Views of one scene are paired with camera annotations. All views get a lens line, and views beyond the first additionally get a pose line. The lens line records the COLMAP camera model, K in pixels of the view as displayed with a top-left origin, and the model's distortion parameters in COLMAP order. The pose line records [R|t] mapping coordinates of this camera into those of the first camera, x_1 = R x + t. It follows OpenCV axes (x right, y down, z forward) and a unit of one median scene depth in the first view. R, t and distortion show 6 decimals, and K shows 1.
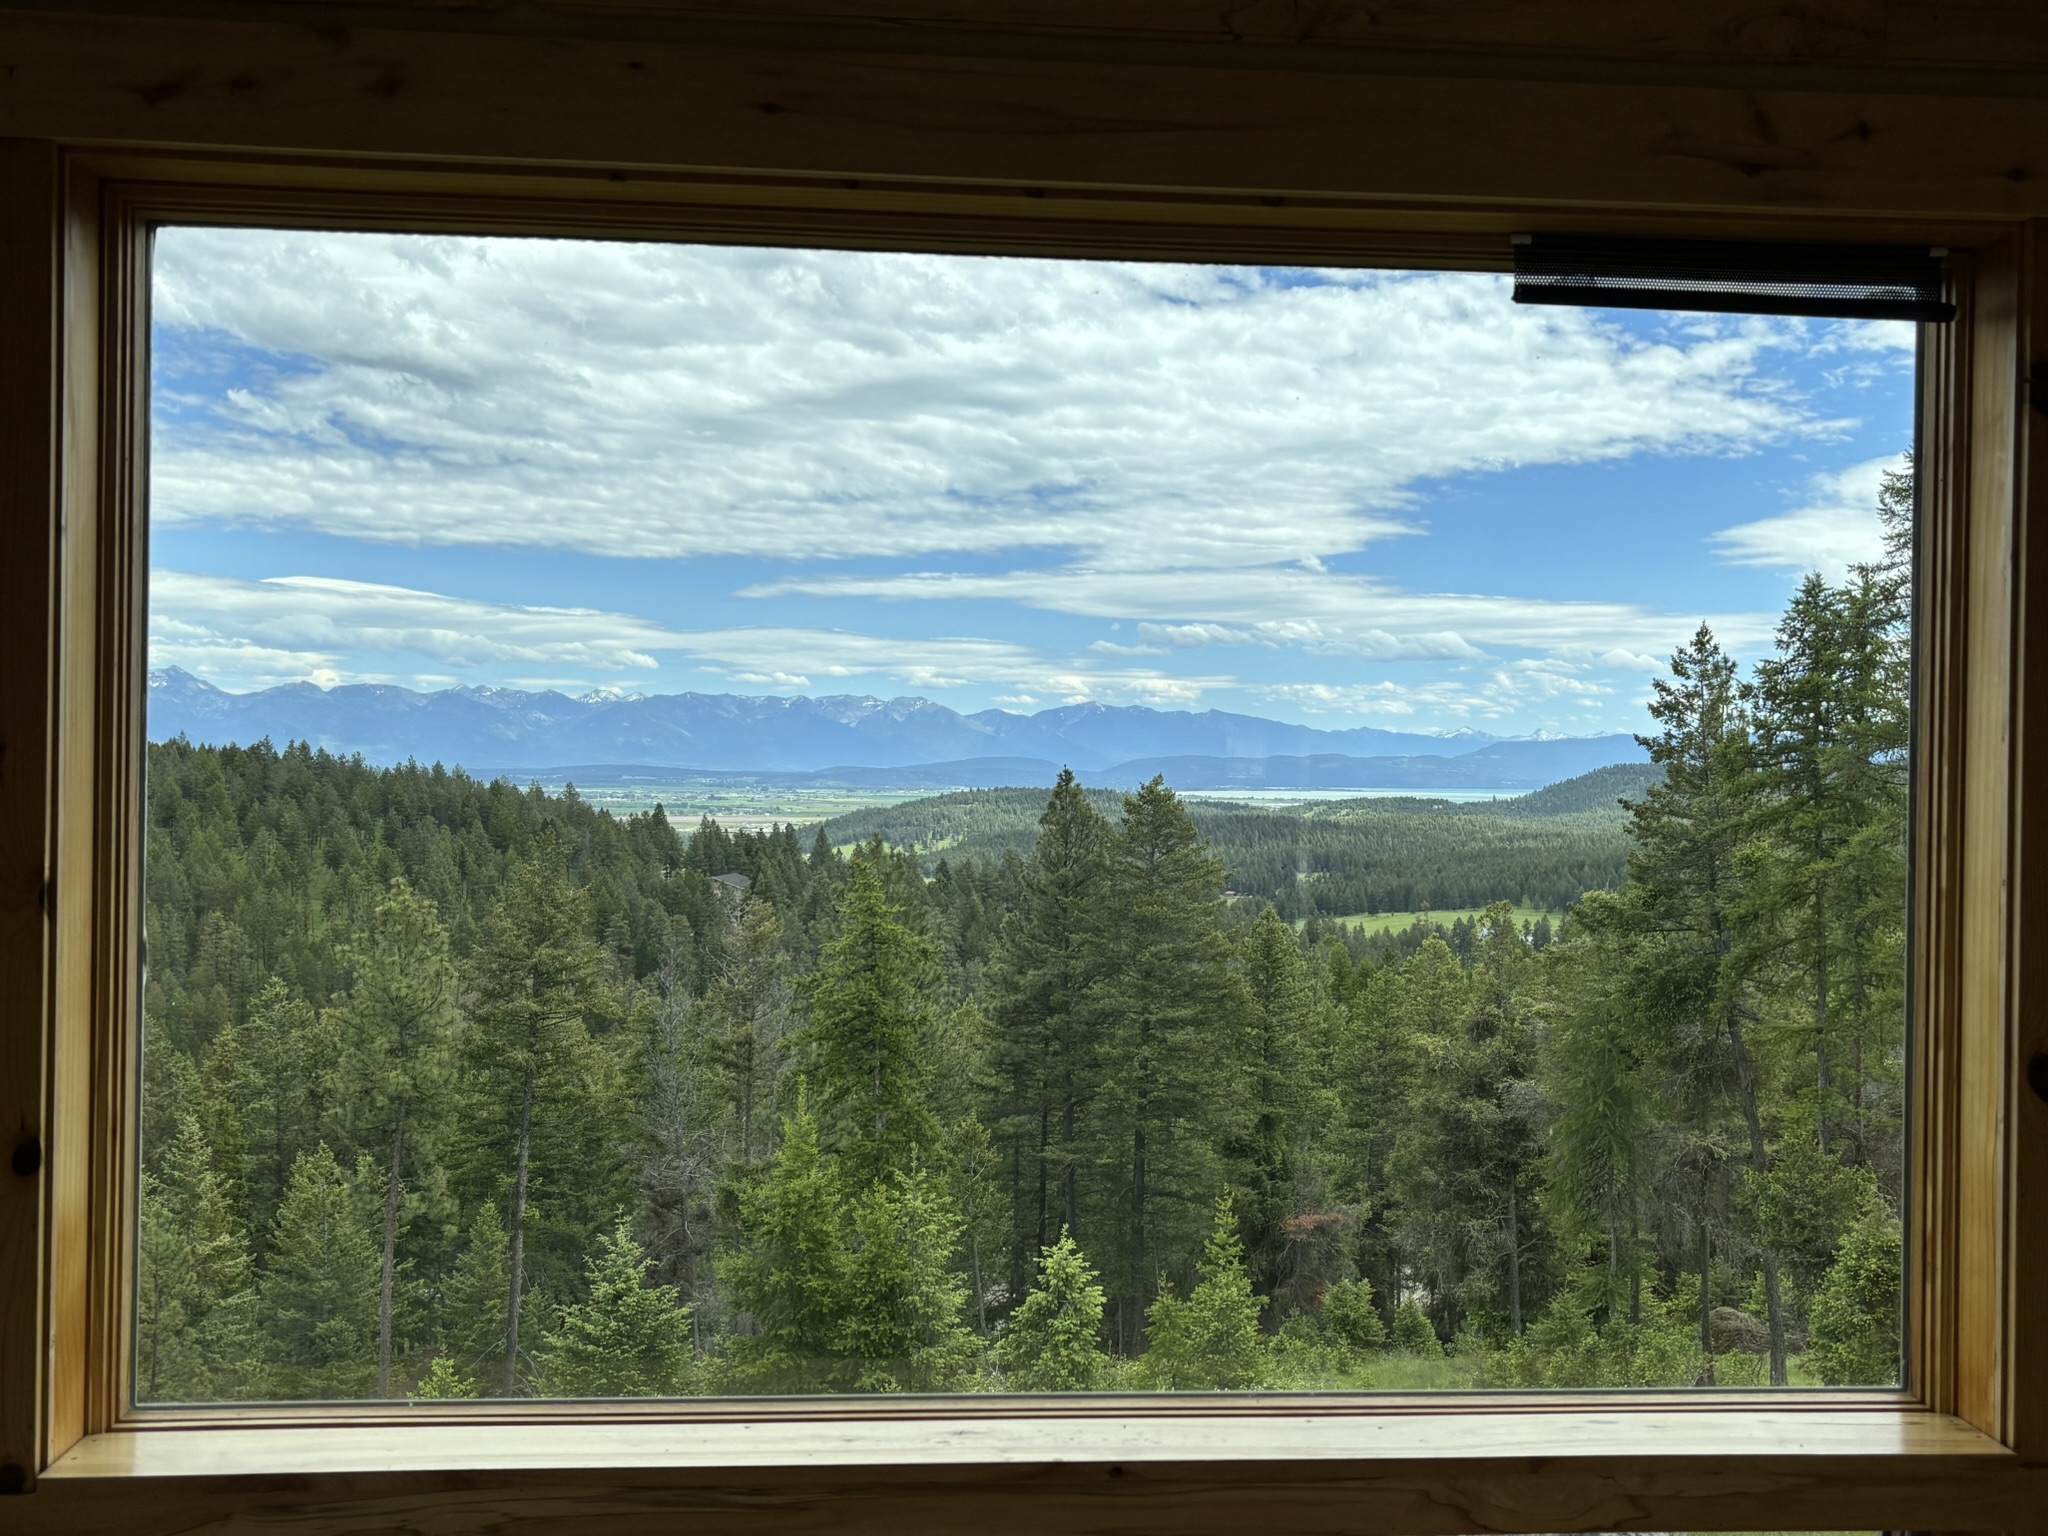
lens RADIAL K [[2053.7, 0, 1015.2], [0, 2053.7, 769.8], [0, 0, 1]] dist [0.023578, 0.000000]
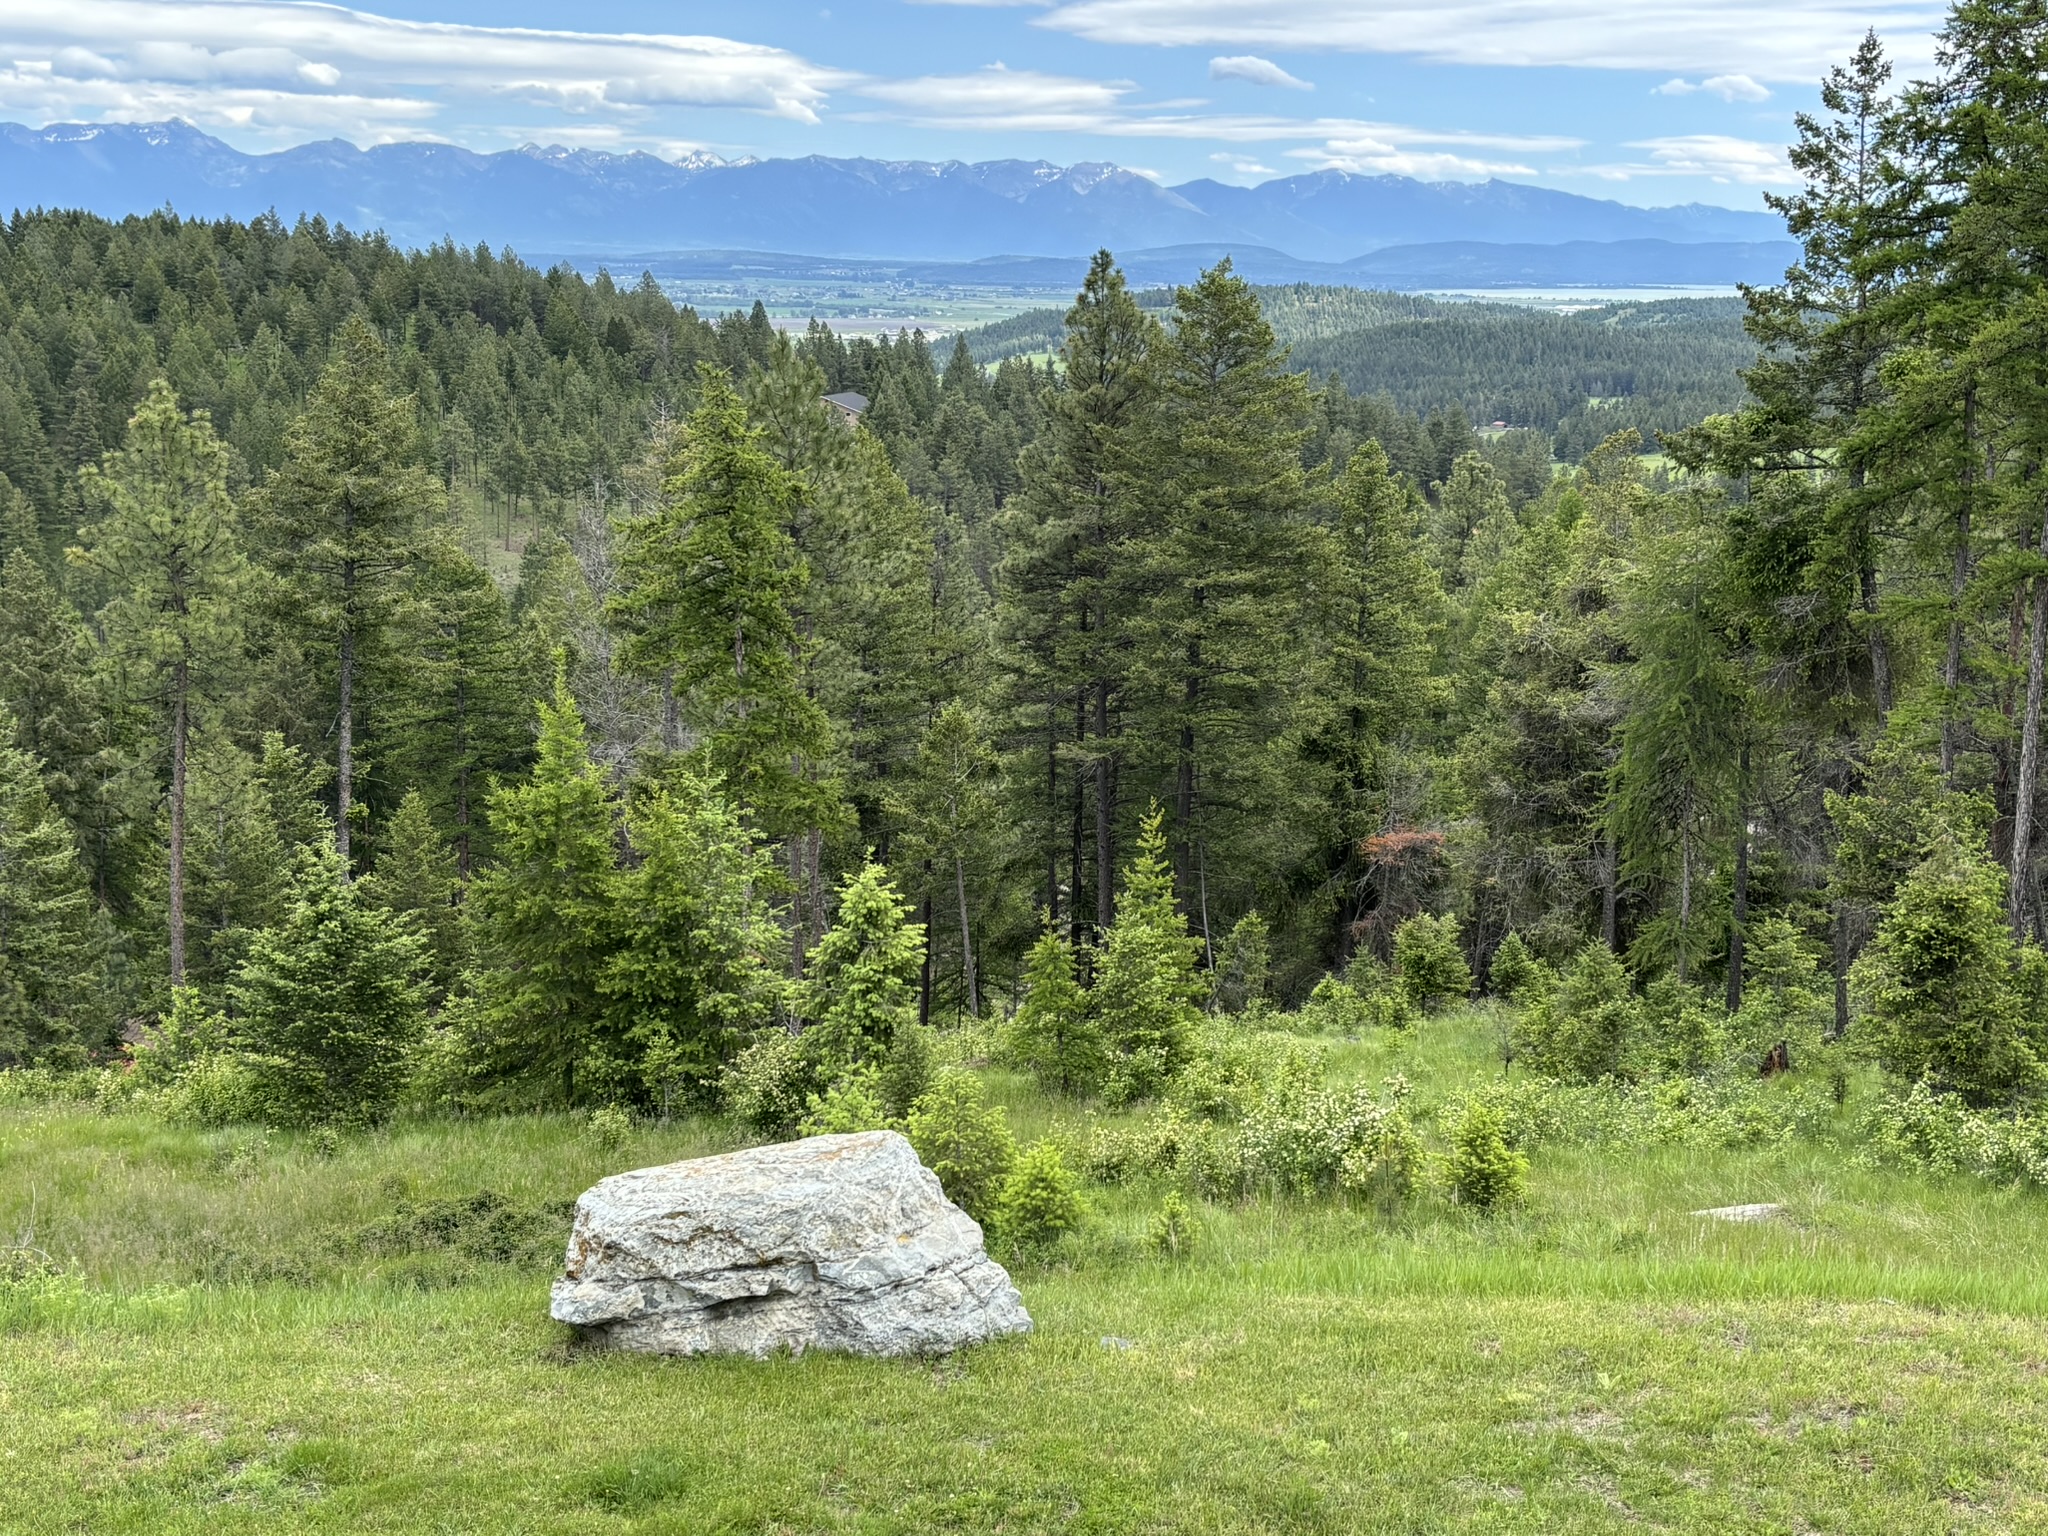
lens RADIAL K [[2565.5, 0, 1053.5], [0, 2565.5, 793.0], [0, 0, 1]] dist [0.017015, 0.000000]
pose [[0.996797, 0.022351, -0.076782, 0.105749], [-0.006293, 0.979093, 0.203315, 0.005580], [0.079721, -0.202180, 0.976098, 0.052674]]
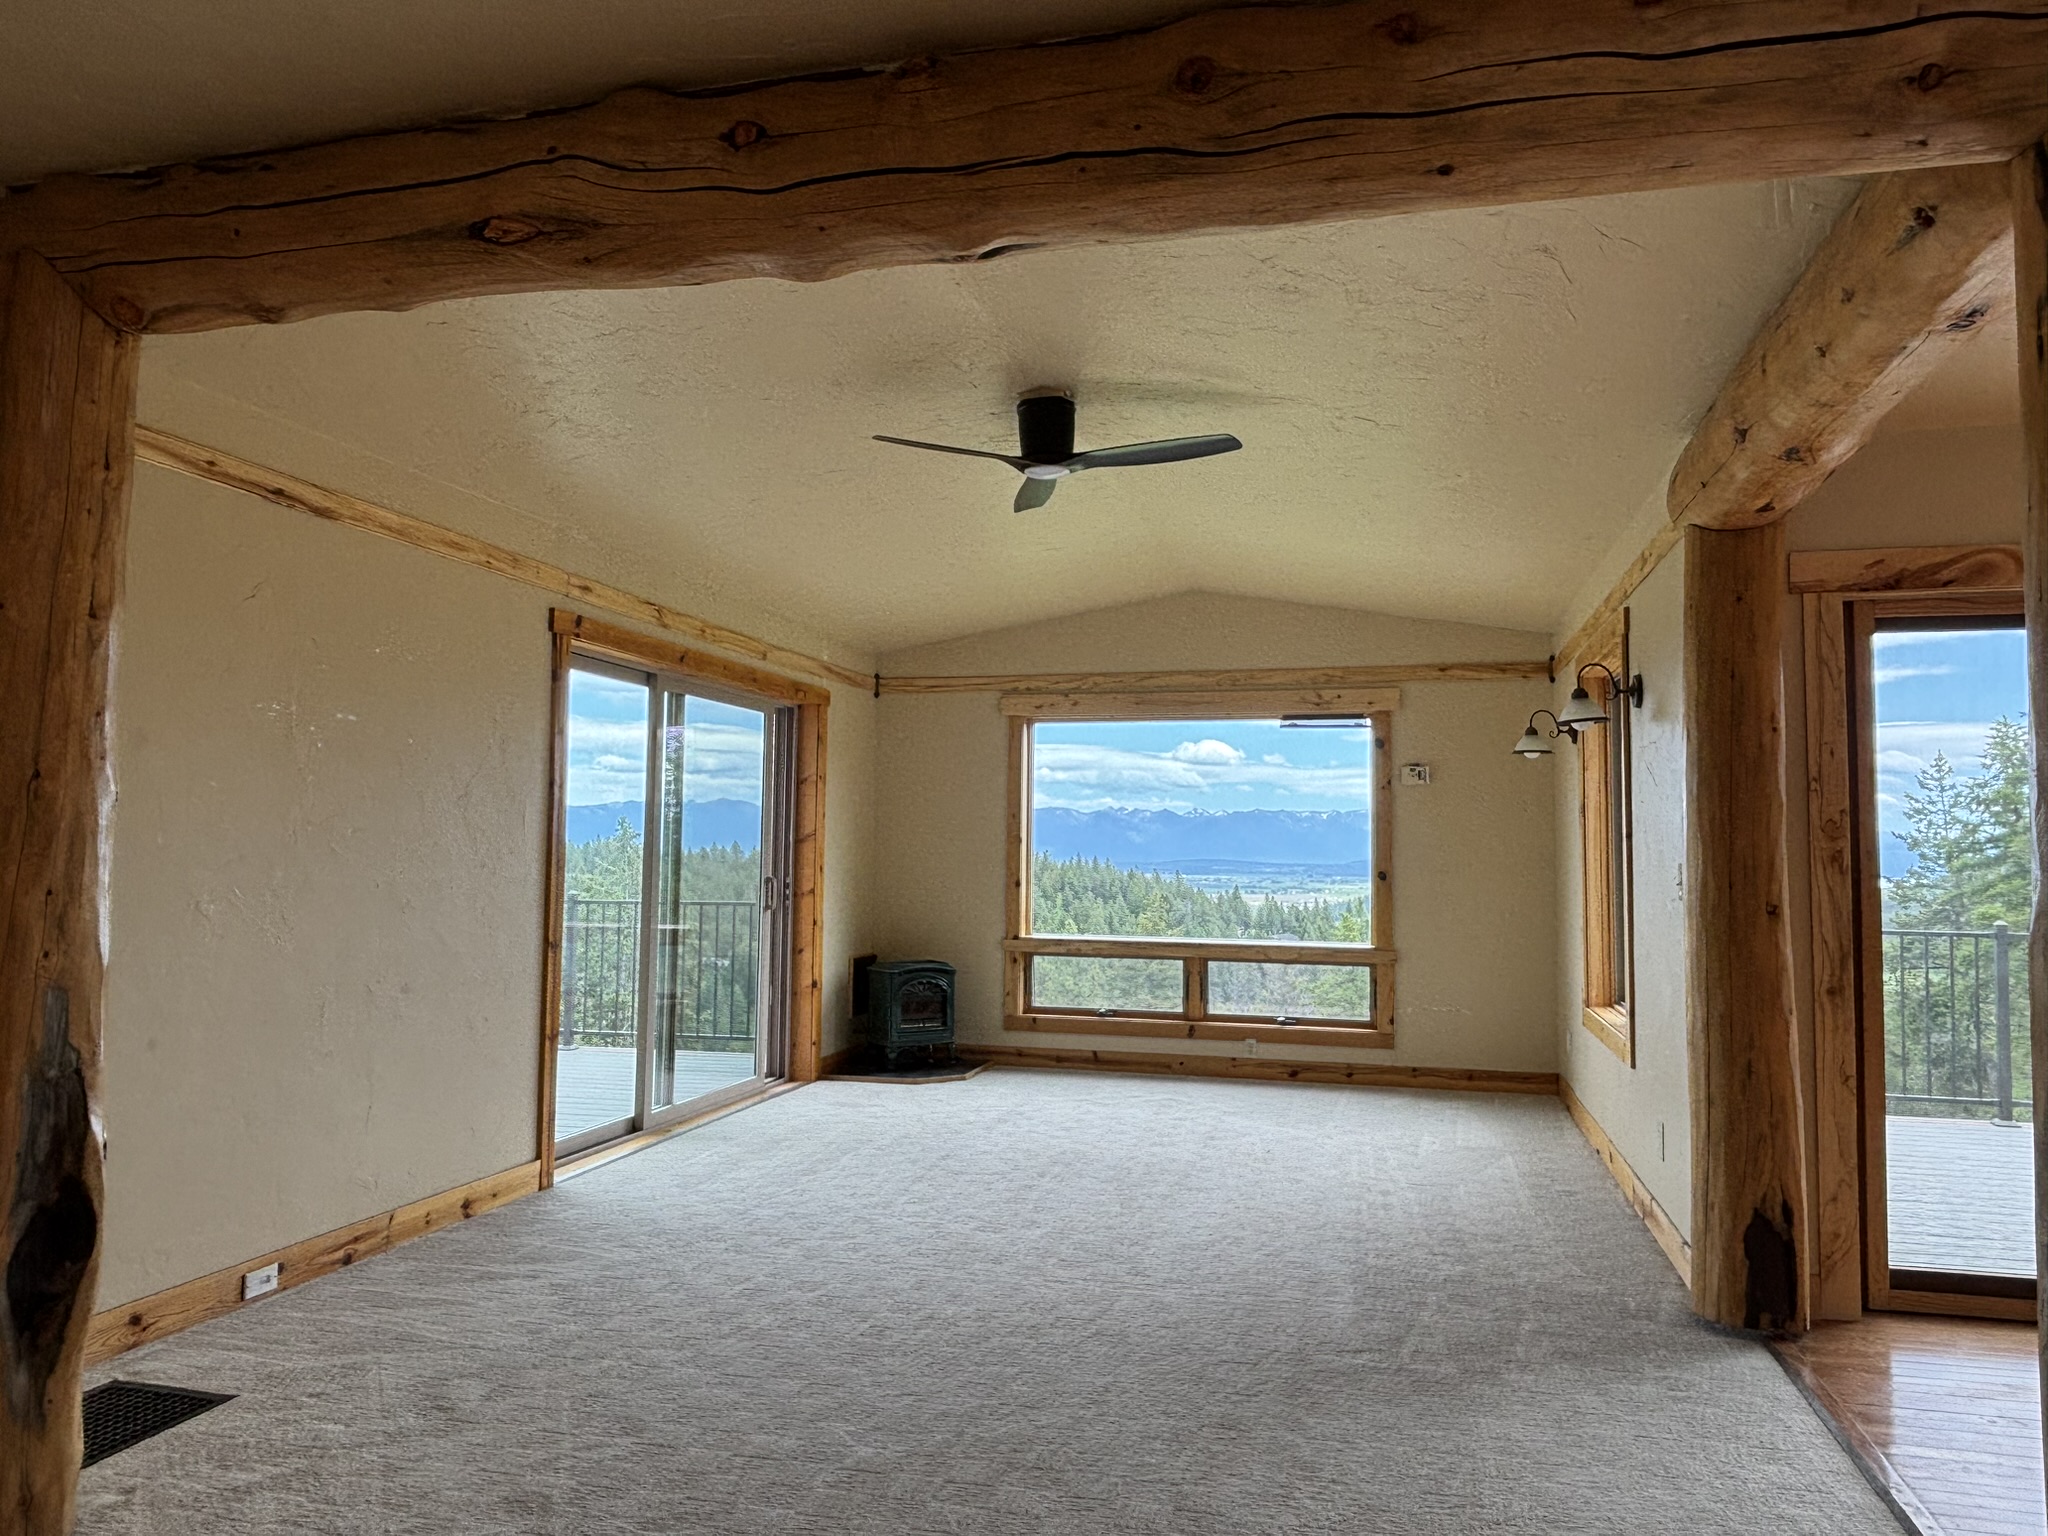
lens RADIAL K [[1402.7, 0, 1017.2], [0, 1402.7, 767.5], [0, 0, 1]] dist [0.008873, 0.000264]
pose [[0.946333, -0.022712, -0.322395, 0.033123], [0.000578, 0.997645, -0.068587, 0.005167], [0.323194, 0.064720, 0.944117, -0.113099]]
